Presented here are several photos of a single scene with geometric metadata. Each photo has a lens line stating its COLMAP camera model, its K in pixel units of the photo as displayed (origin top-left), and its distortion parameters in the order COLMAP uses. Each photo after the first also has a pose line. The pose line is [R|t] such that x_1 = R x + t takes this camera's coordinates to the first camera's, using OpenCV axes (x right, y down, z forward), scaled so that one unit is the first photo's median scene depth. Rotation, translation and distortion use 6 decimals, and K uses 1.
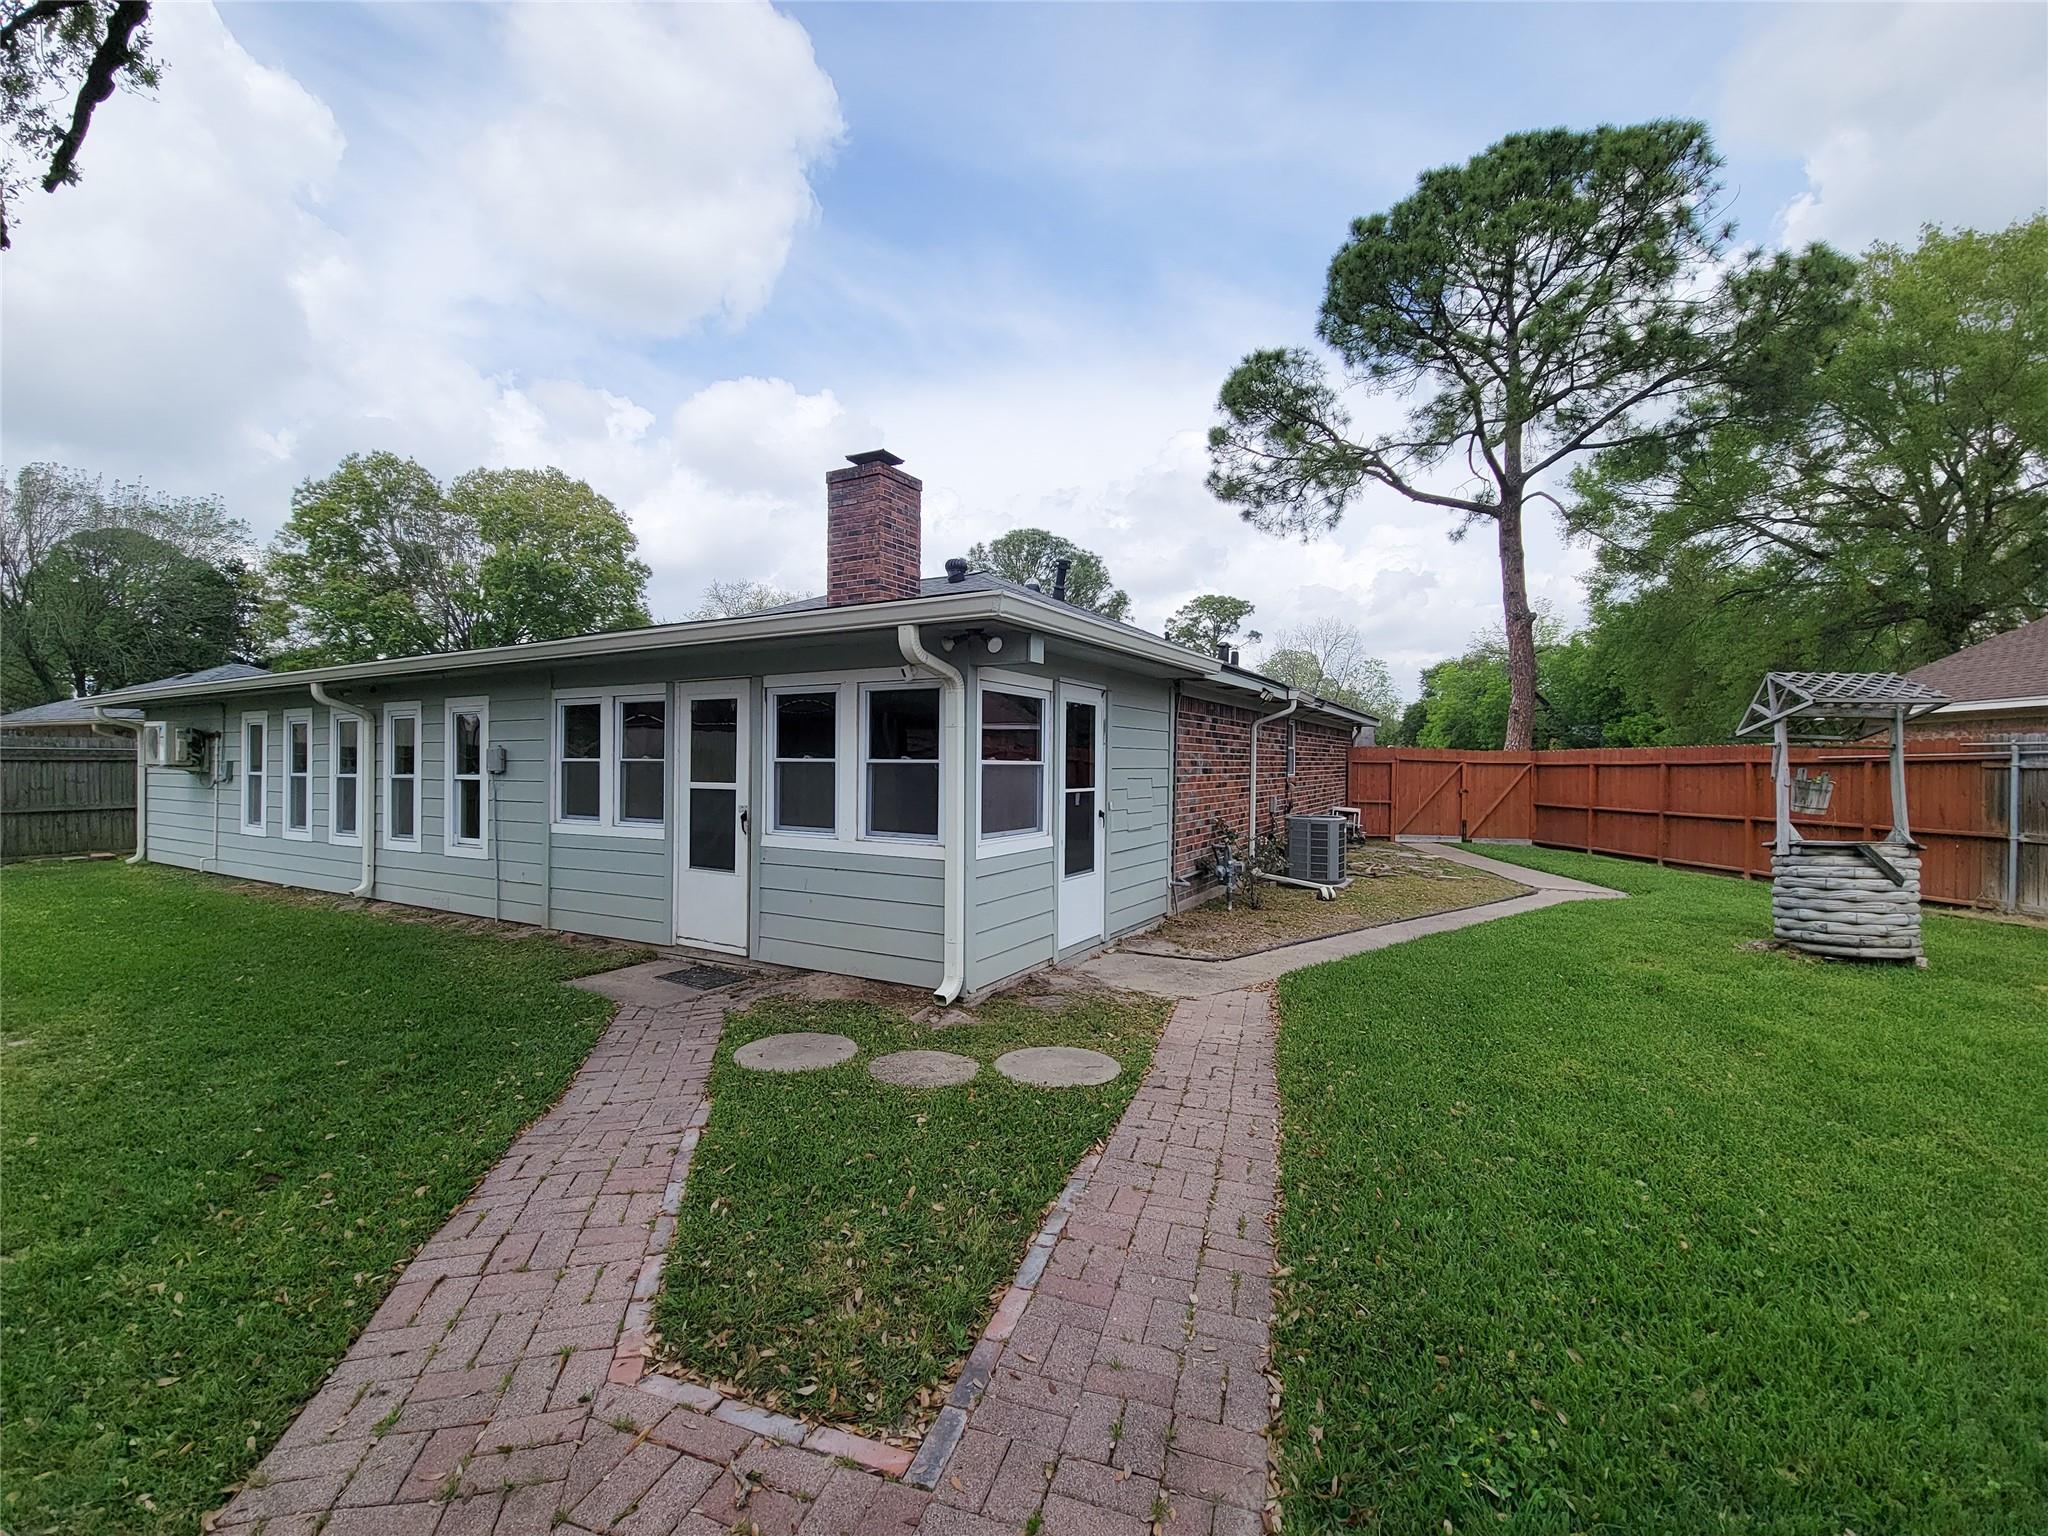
lens RADIAL K [[849.8, 0, 1054.8], [0, 849.8, 770.5], [0, 0, 1]] dist [0.000152, -0.001050]
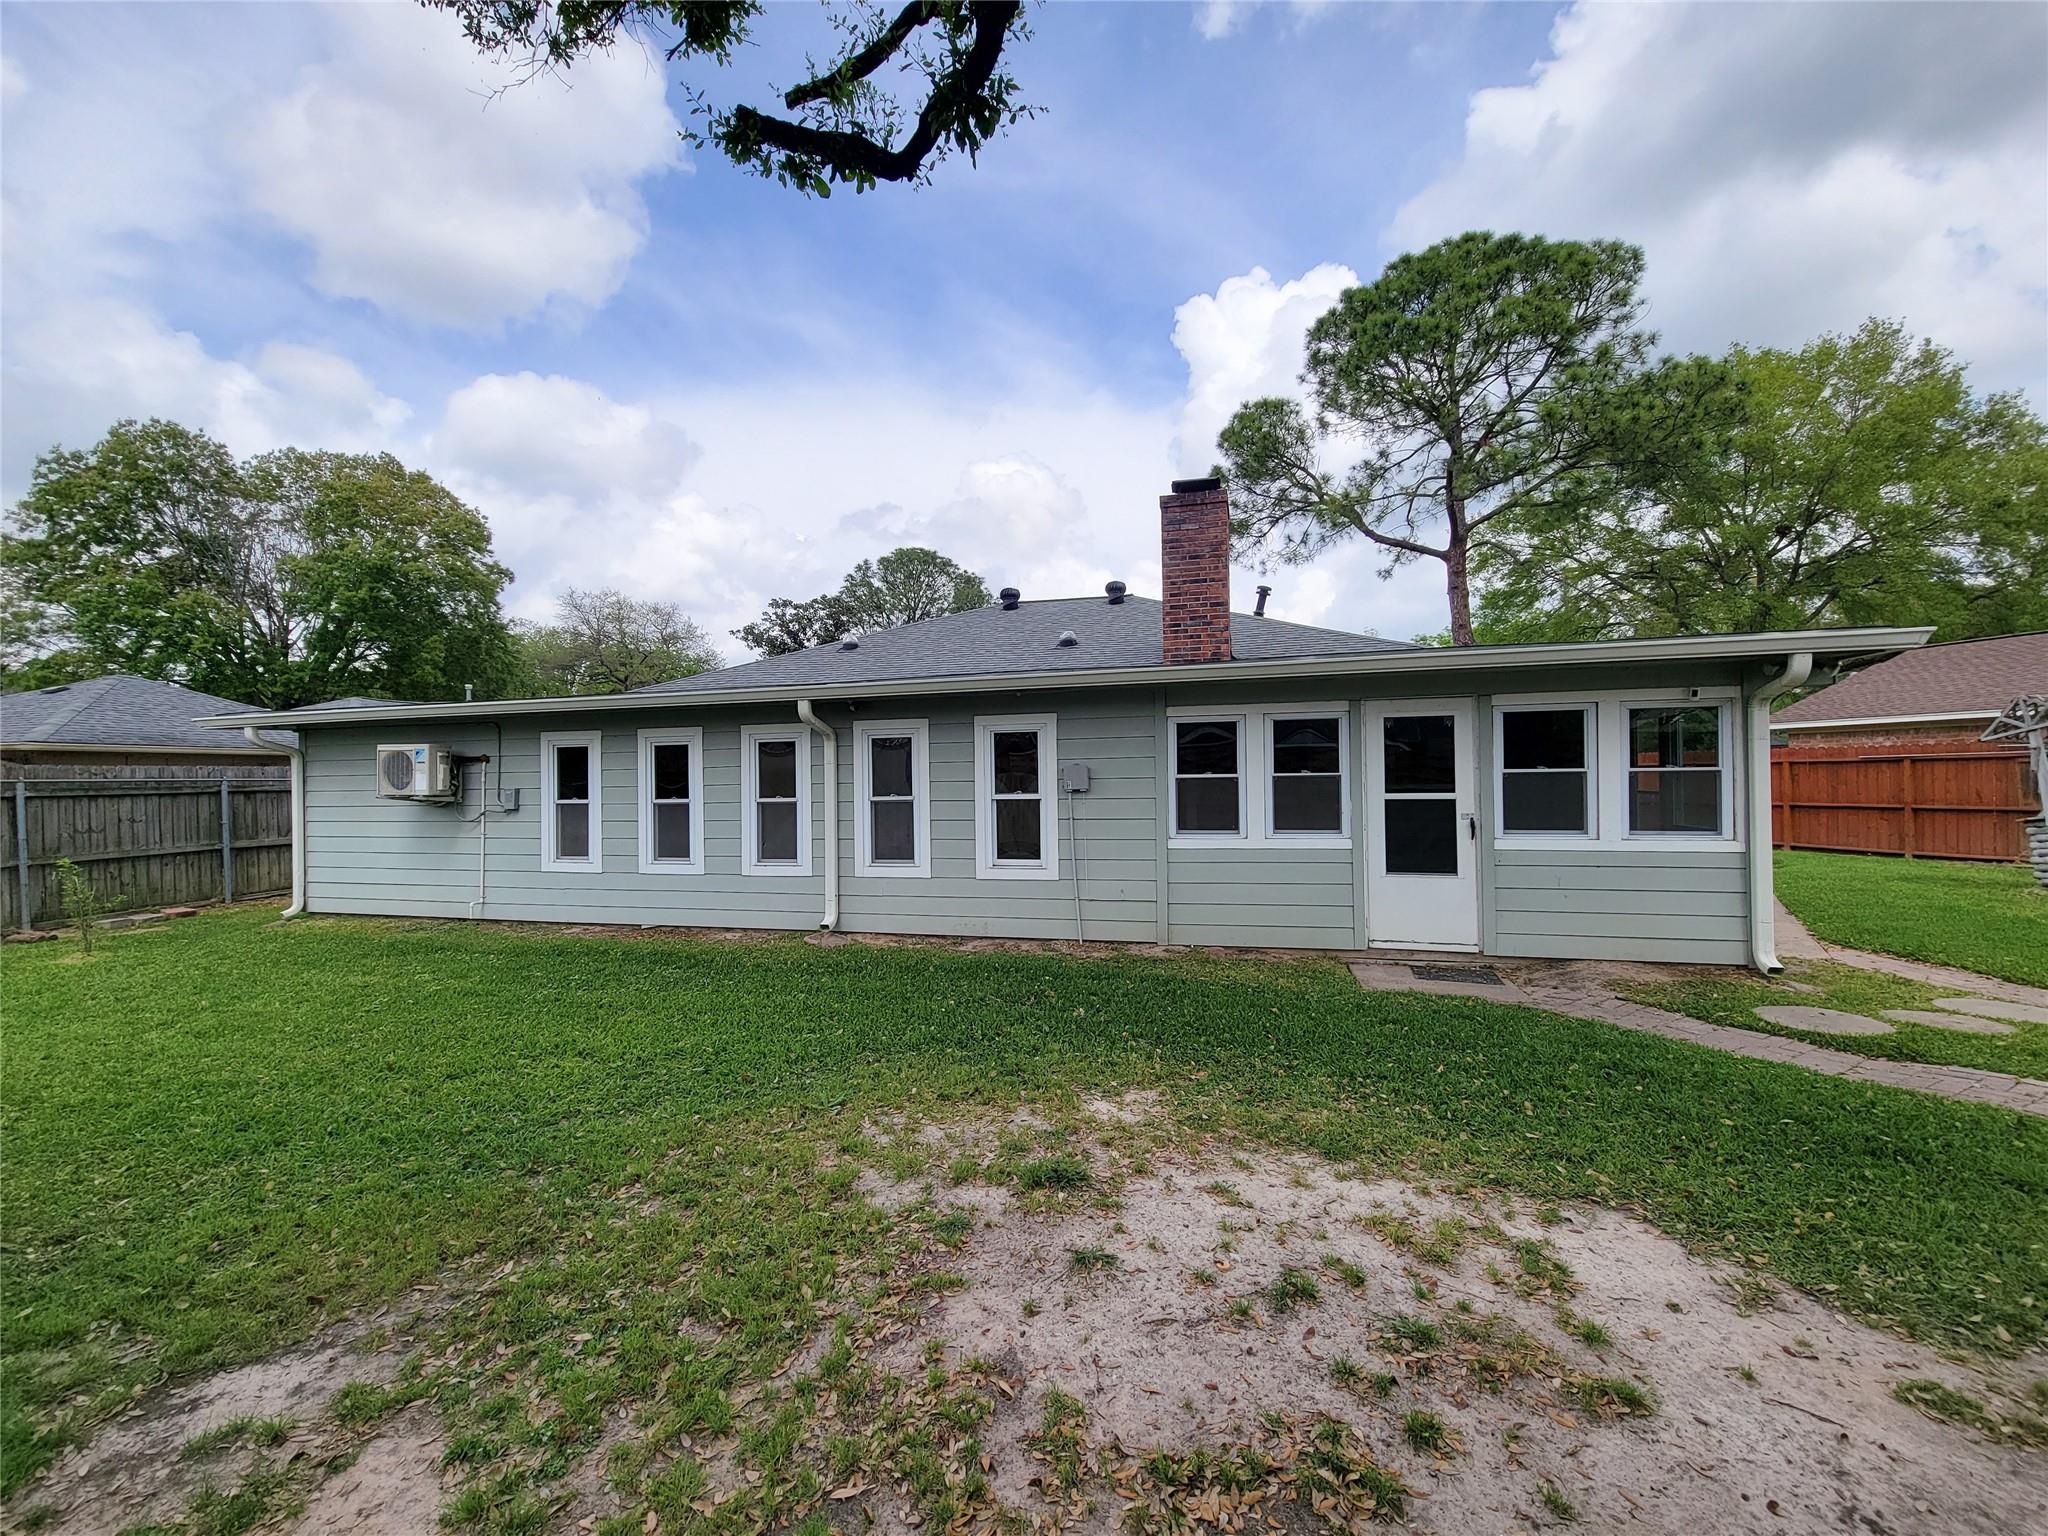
lens RADIAL K [[838.5, 0, 1027.1], [0, 838.5, 784.2], [0, 0, 1]] dist [0.000517, -0.002397]
pose [[0.973003, -0.019618, 0.229958, -0.533146], [0.020583, 0.999787, -0.001796, -0.002787], [-0.229874, 0.006481, 0.973199, 0.038907]]
